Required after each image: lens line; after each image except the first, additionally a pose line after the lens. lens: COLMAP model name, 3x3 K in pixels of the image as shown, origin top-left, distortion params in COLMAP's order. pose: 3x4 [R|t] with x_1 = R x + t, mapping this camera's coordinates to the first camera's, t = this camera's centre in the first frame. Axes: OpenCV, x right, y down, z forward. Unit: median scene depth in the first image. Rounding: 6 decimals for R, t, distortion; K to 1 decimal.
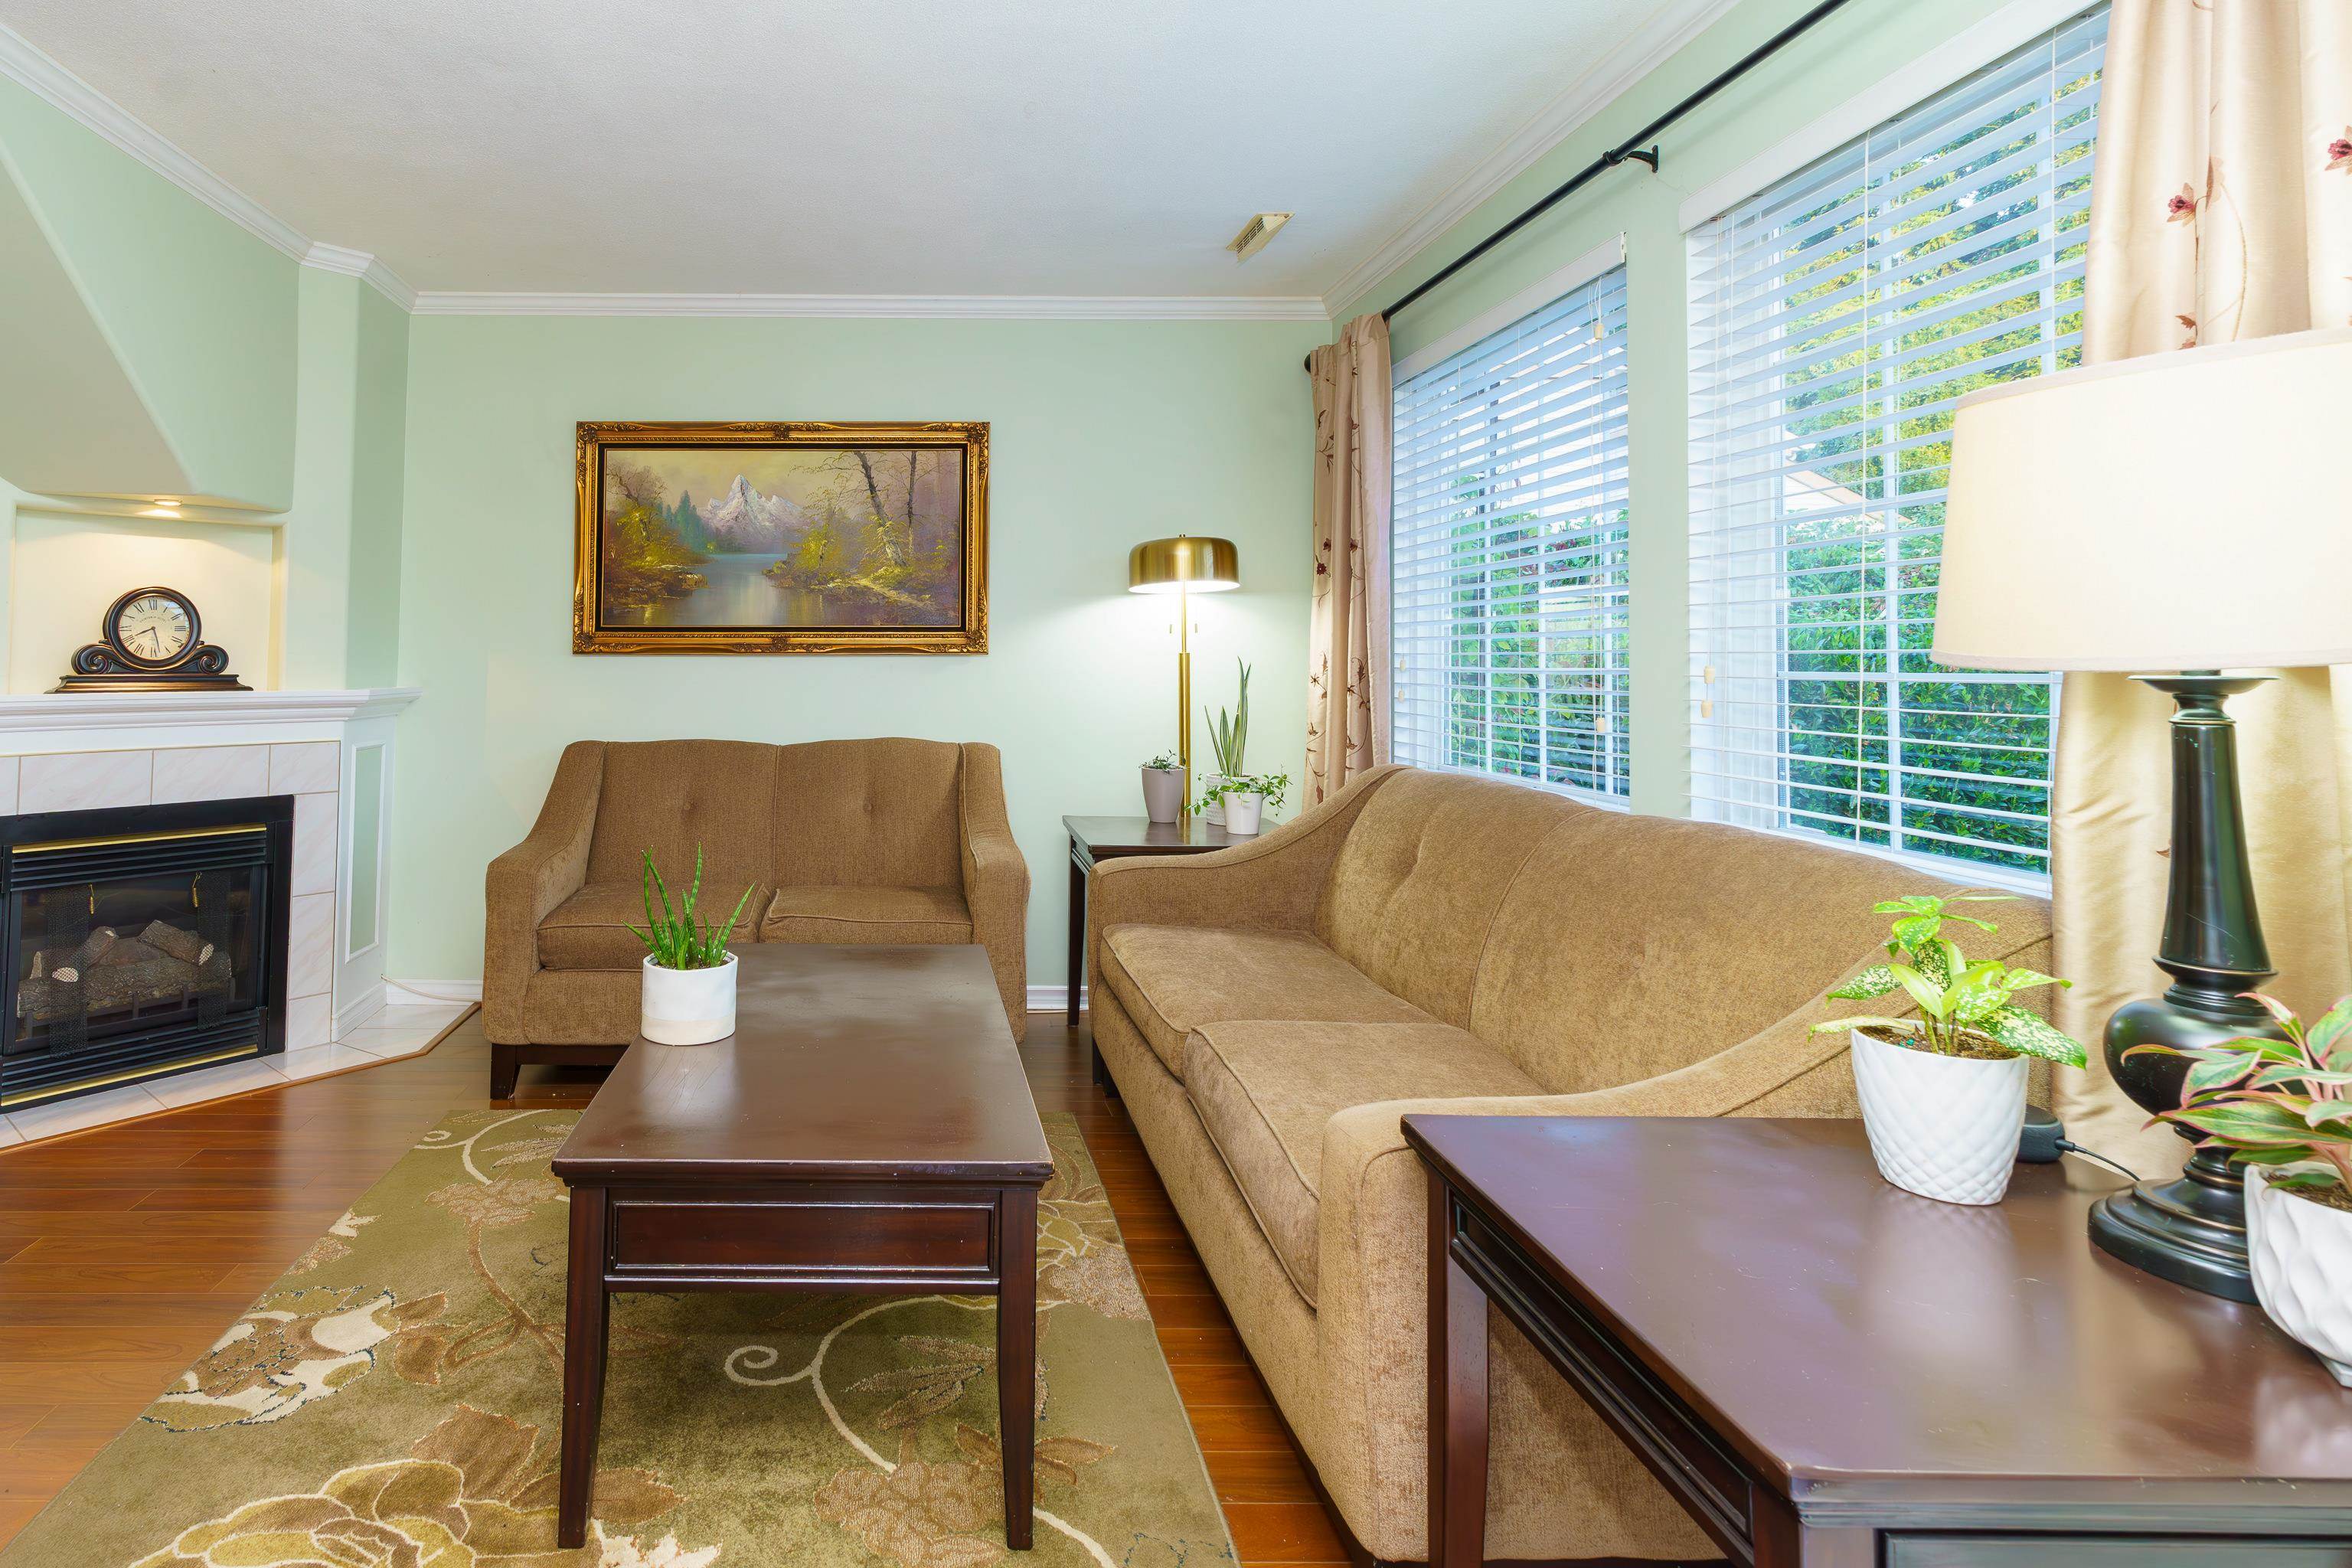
lens RADIAL K [[1222.9, 0, 1179.1], [0, 1222.9, 612.0], [0, 0, 1]] dist [0.002115, 0.000413]
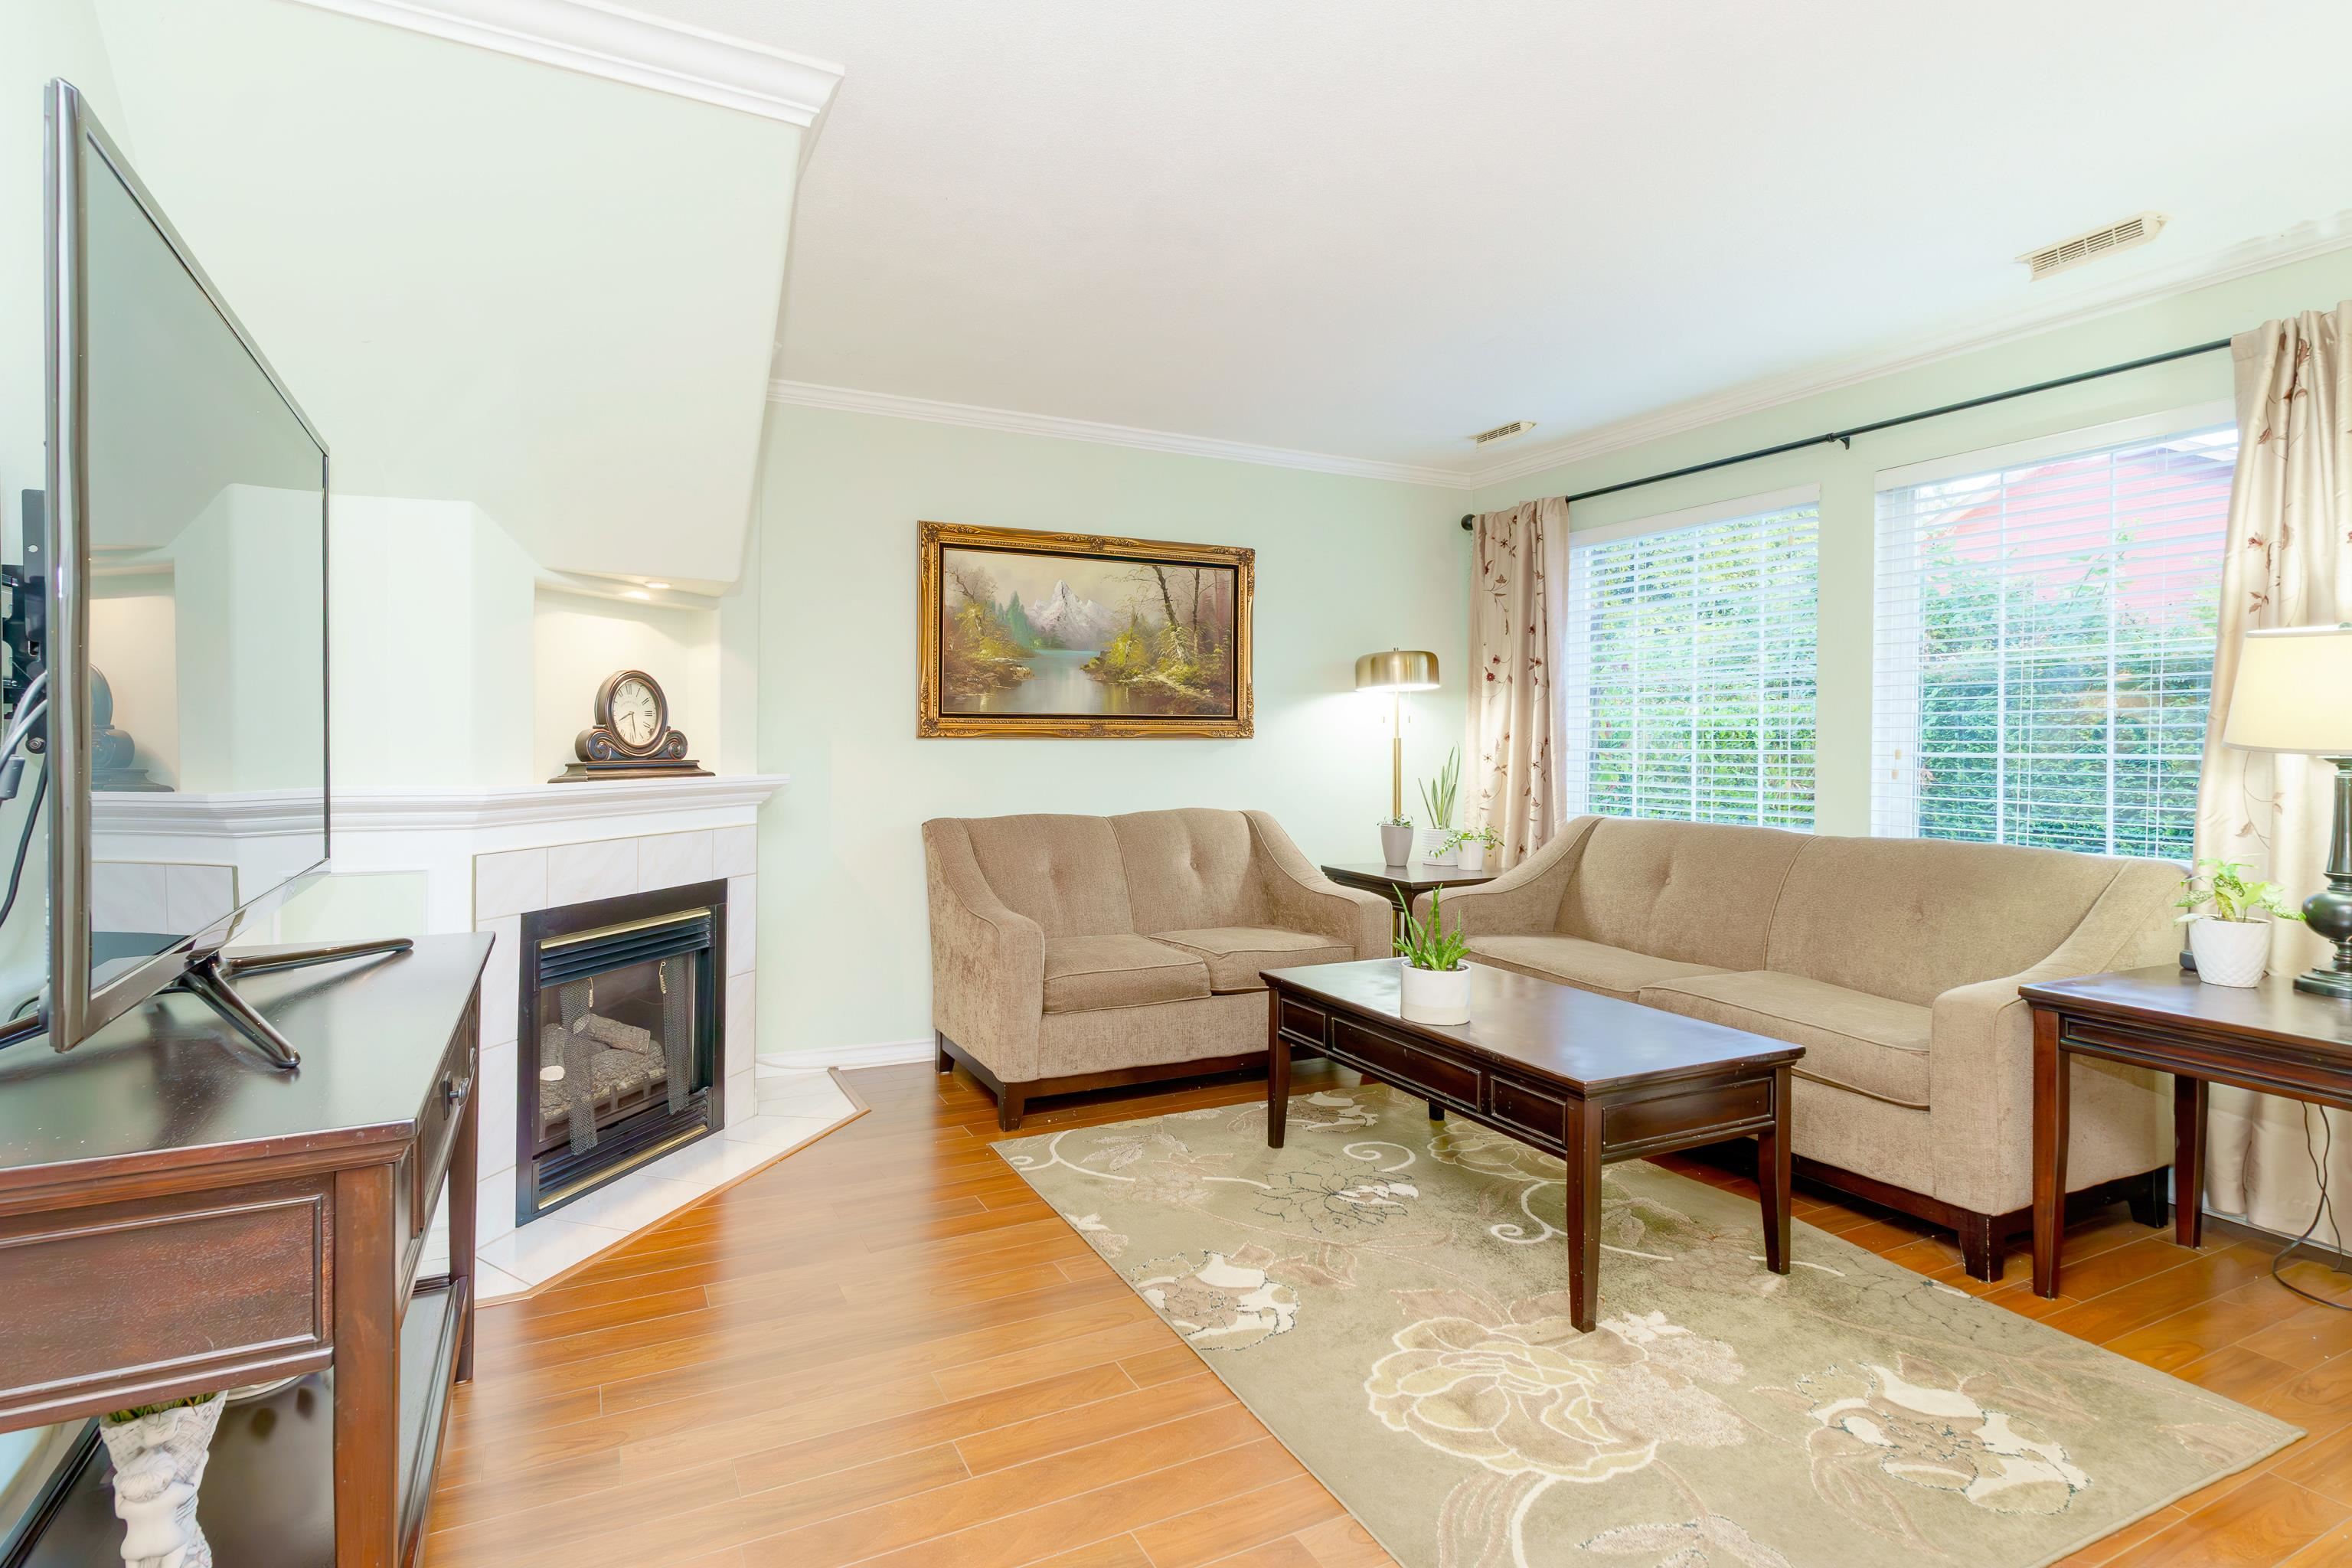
lens RADIAL K [[1161.8, 0, 1179.5], [0, 1161.8, 745.3], [0, 0, 1]] dist [0.002351, 0.000316]
pose [[0.897468, -0.002628, 0.441072, -0.739838], [-0.019098, 0.998813, 0.044811, -0.009785], [-0.440666, -0.048640, 0.896352, -0.017841]]
